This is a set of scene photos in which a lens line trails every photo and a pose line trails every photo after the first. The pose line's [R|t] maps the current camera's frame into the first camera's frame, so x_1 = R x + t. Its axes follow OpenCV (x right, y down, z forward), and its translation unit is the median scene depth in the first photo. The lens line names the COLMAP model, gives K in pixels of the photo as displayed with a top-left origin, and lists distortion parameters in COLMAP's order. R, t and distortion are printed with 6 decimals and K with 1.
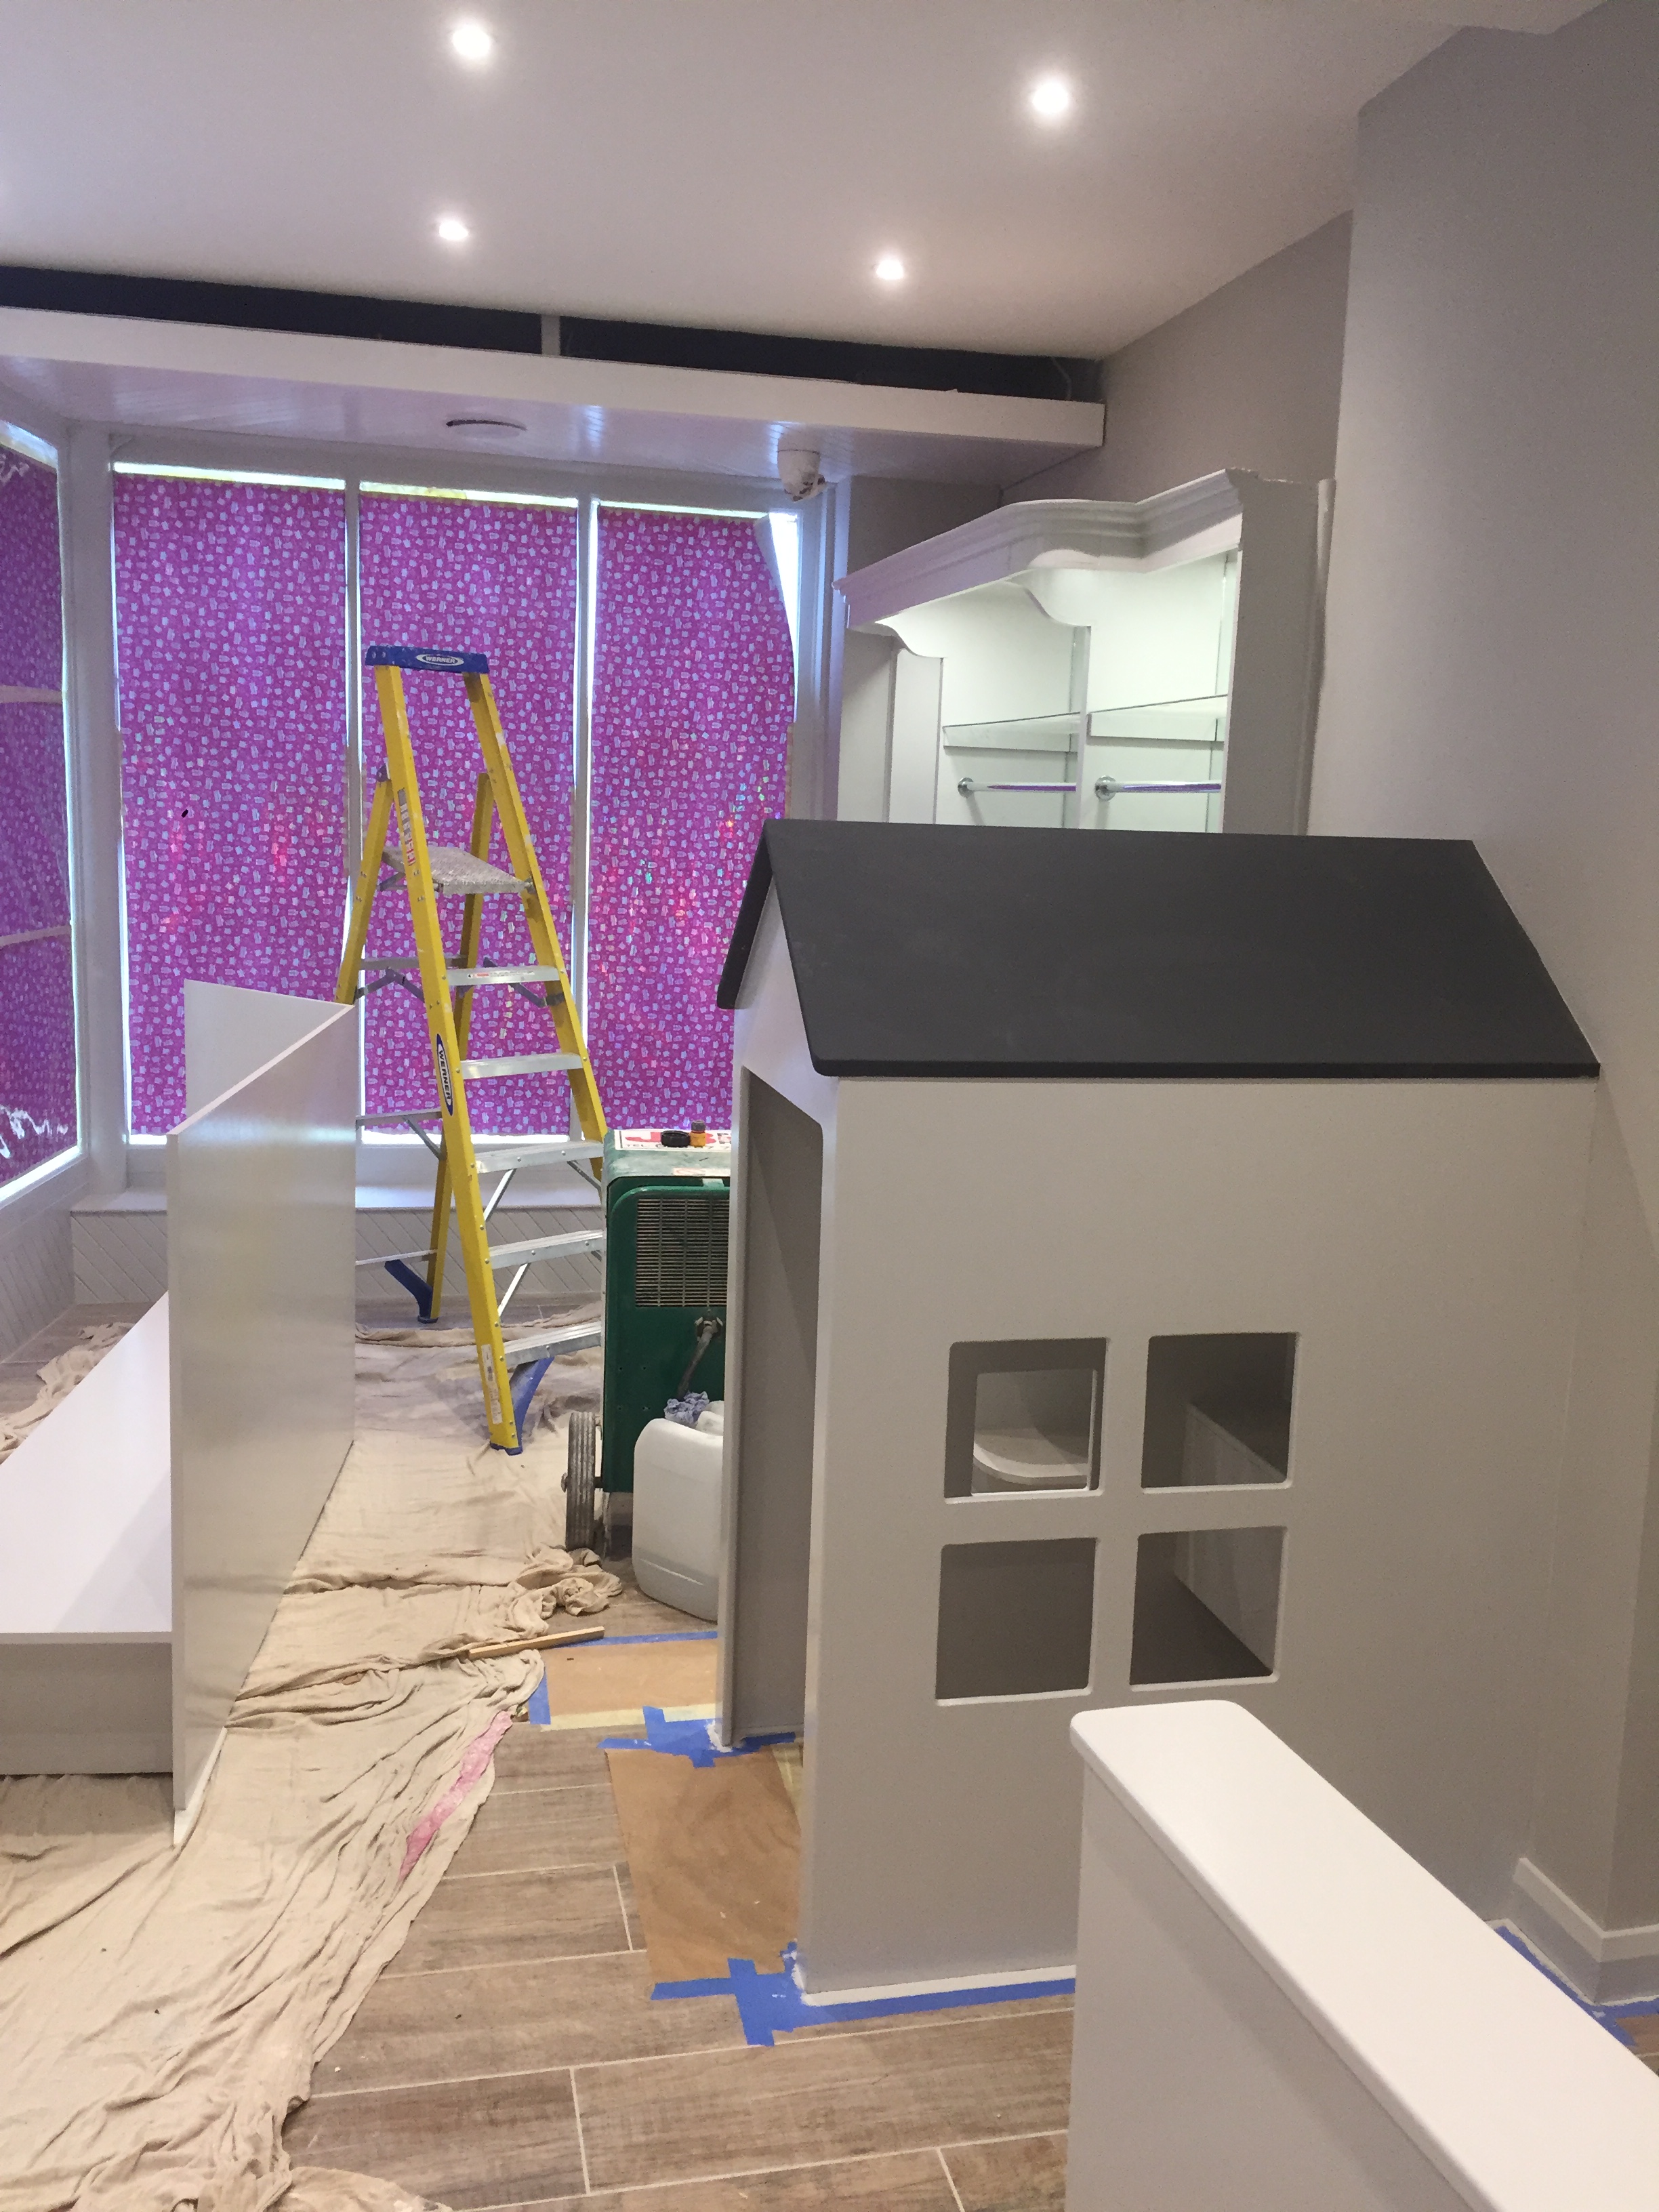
lens RADIAL K [[1897.7, 0, 831.5], [0, 1897.7, 1107.4], [0, 0, 1]] dist [0.072897, -0.090492]
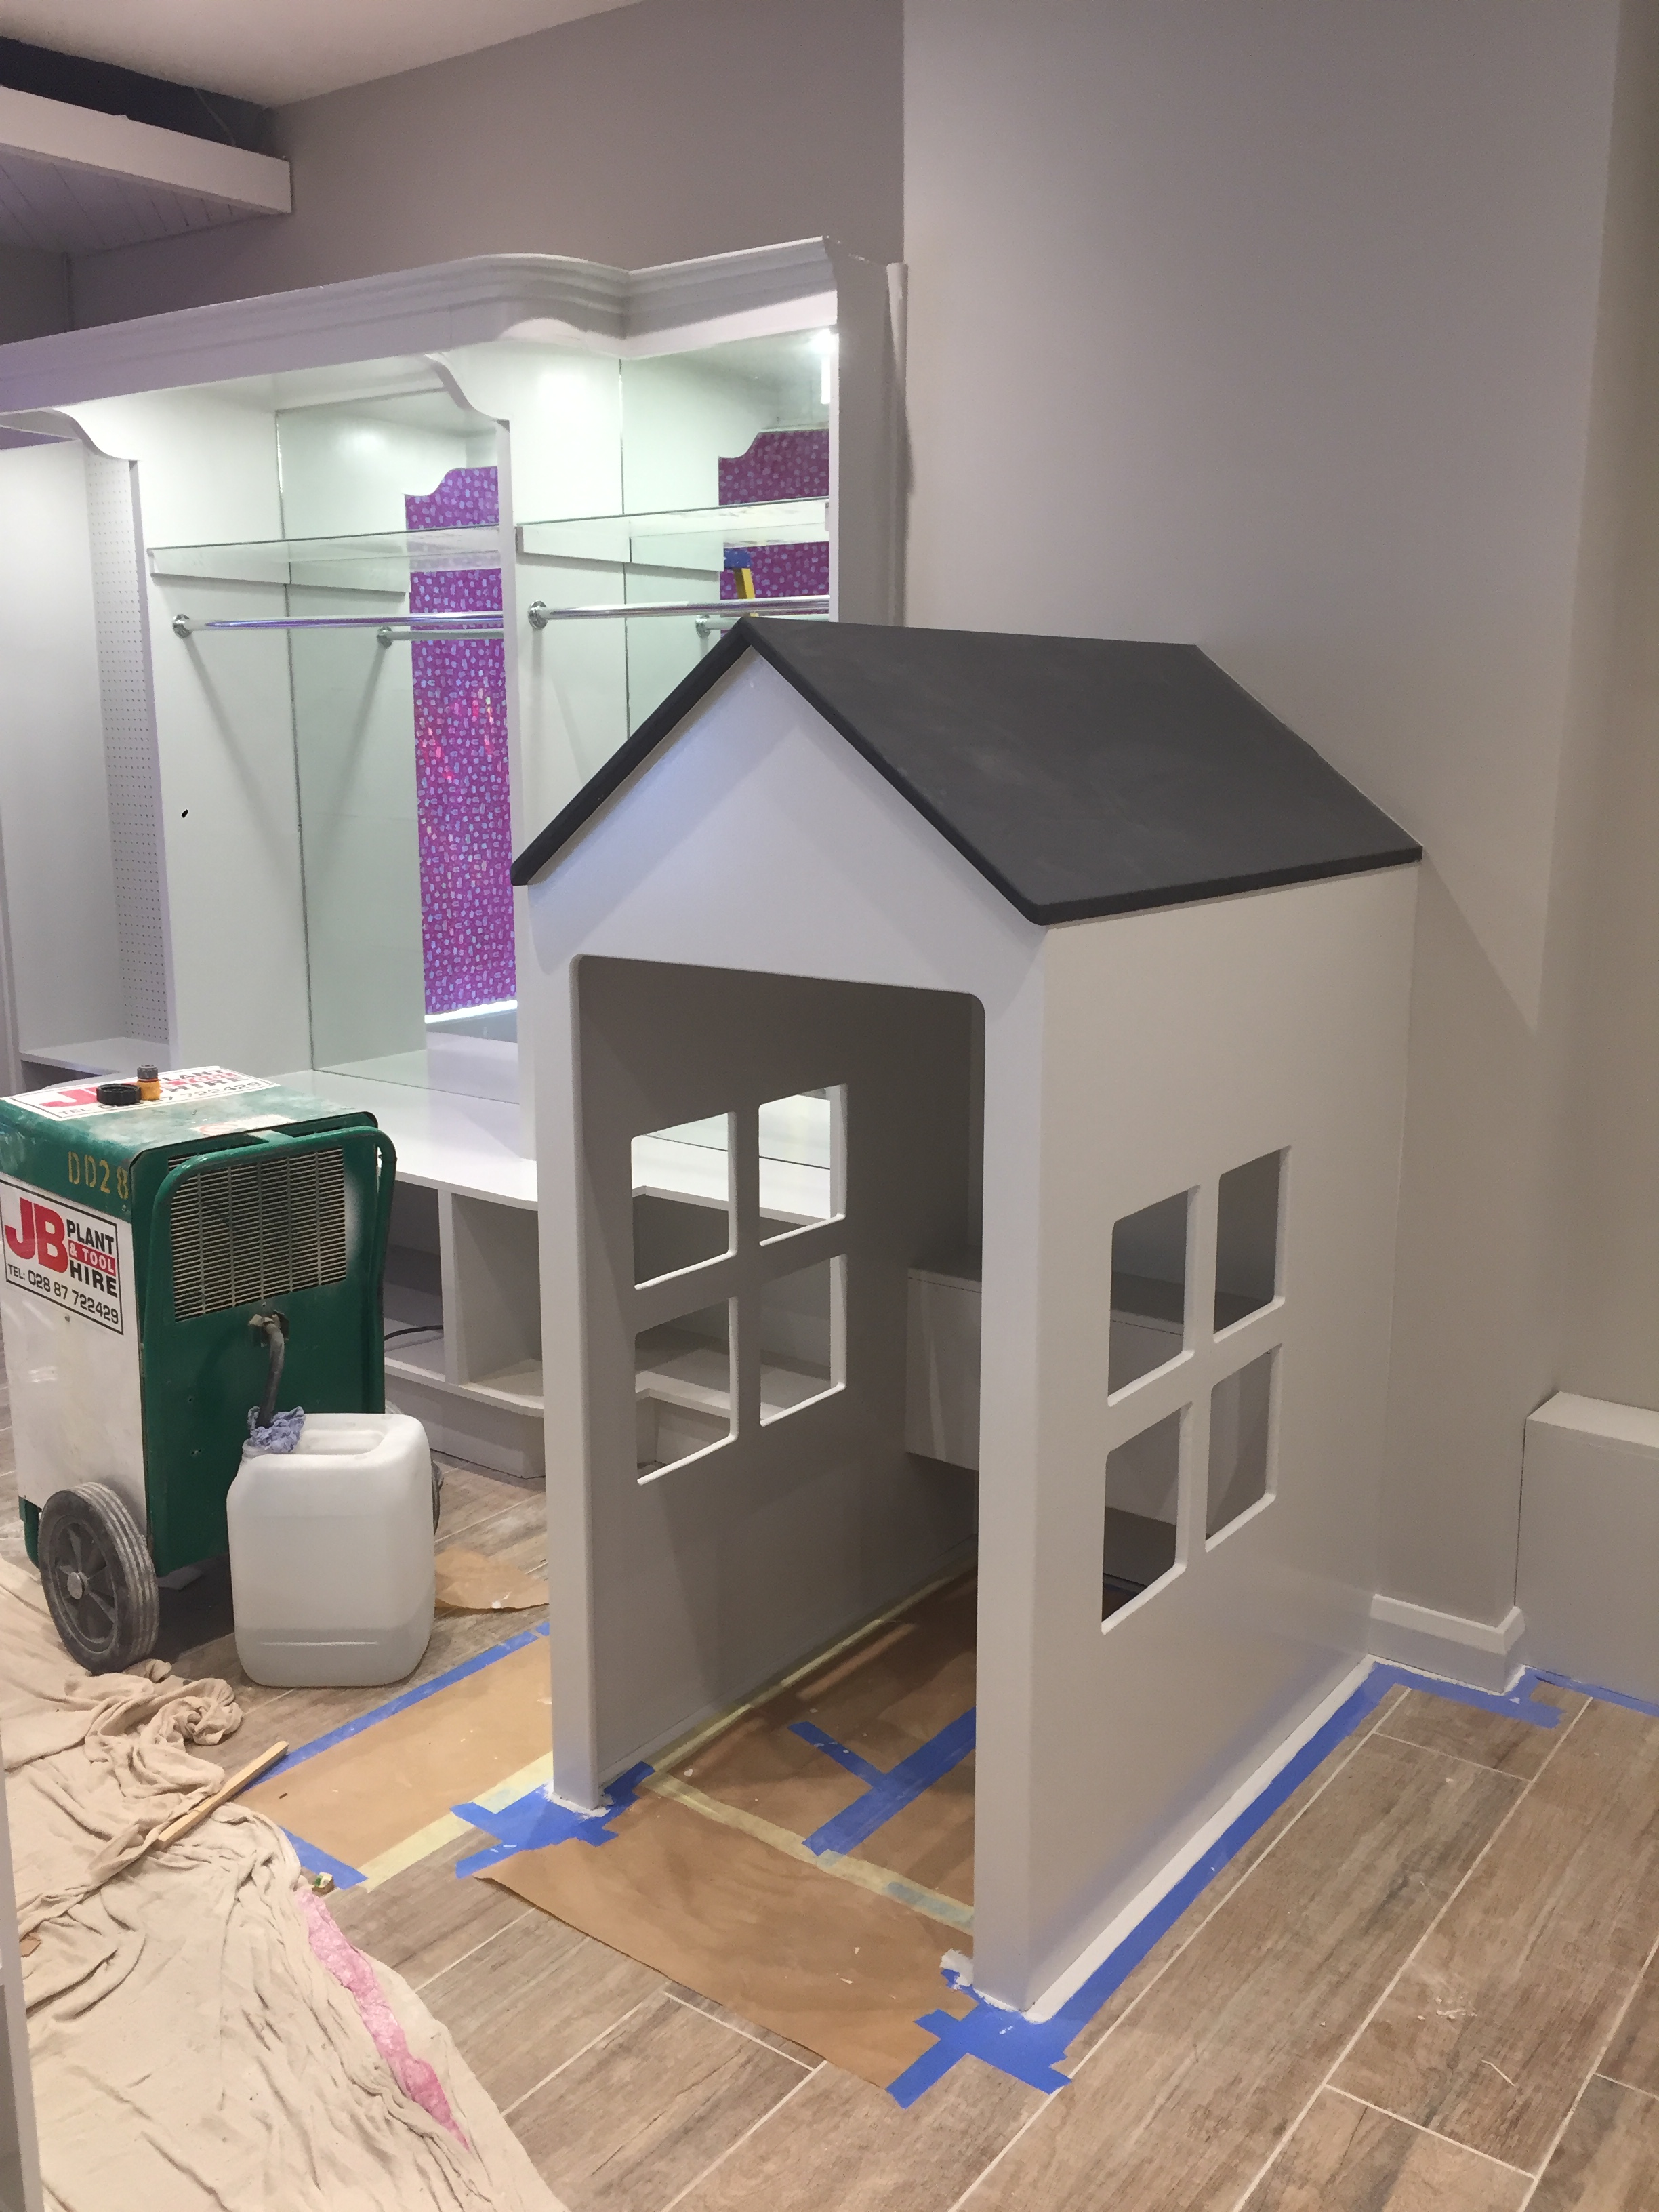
lens RADIAL K [[1897.7, 0, 829.6], [0, 1897.7, 1113.7], [0, 0, 1]] dist [0.072897, -0.090492]
pose [[0.757930, -0.165481, 0.630998, -0.421048], [0.127379, 0.986213, 0.105635, -0.023849], [-0.639779, 0.000312, 0.768559, 0.308736]]
